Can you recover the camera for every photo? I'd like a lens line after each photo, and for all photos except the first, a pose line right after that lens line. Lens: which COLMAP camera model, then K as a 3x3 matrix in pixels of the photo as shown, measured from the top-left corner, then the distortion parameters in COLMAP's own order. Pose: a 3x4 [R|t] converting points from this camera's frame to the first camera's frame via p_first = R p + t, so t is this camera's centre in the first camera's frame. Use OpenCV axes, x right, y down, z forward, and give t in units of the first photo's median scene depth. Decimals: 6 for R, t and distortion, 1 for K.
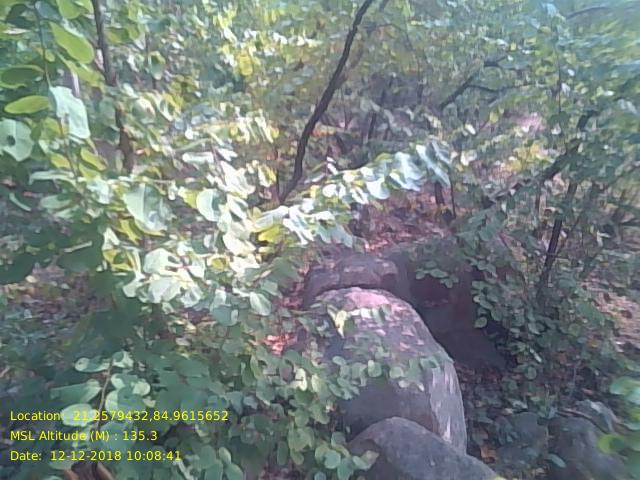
lens RADIAL K [[523.1, 0, 329.6], [0, 523.1, 261.2], [0, 0, 1]] dist [0.095834, -0.153282]
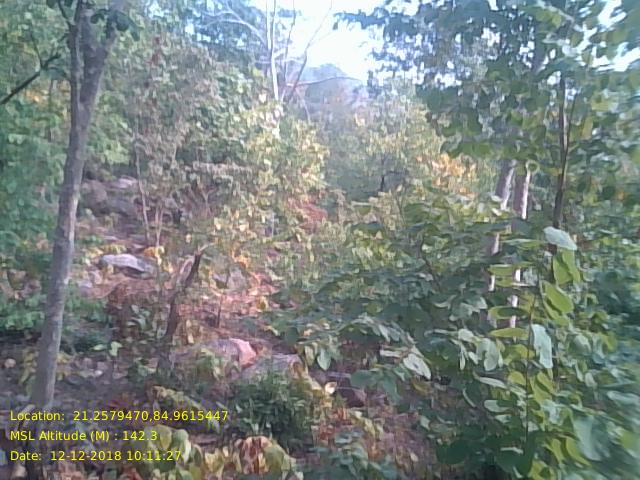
lens RADIAL K [[523.1, 0, 325.3], [0, 523.1, 238.9], [0, 0, 1]] dist [0.095834, -0.153282]
pose [[0.773877, 0.072034, -0.629226, -0.062266], [-0.326052, 0.897050, -0.298312, 0.024837], [0.542959, 0.436018, 0.717693, -0.181736]]
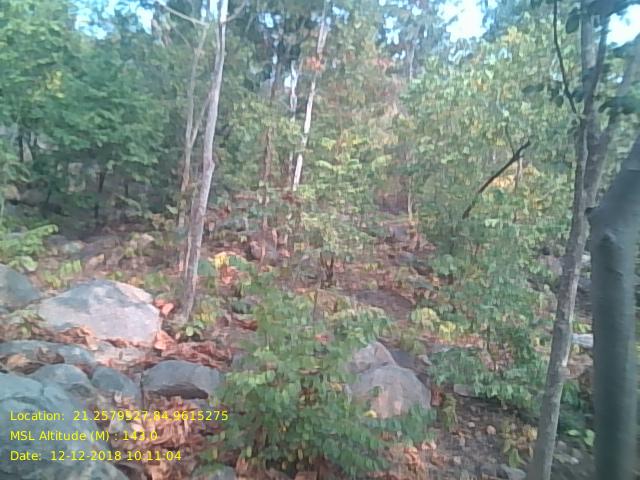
lens RADIAL K [[523.1, 0, 324.7], [0, 523.1, 238.8], [0, 0, 1]] dist [0.095834, -0.153282]
pose [[0.091080, -0.034676, -0.995240, -0.103909], [-0.494809, 0.865721, -0.075446, 0.067639], [0.864216, 0.499325, 0.061691, -0.314215]]
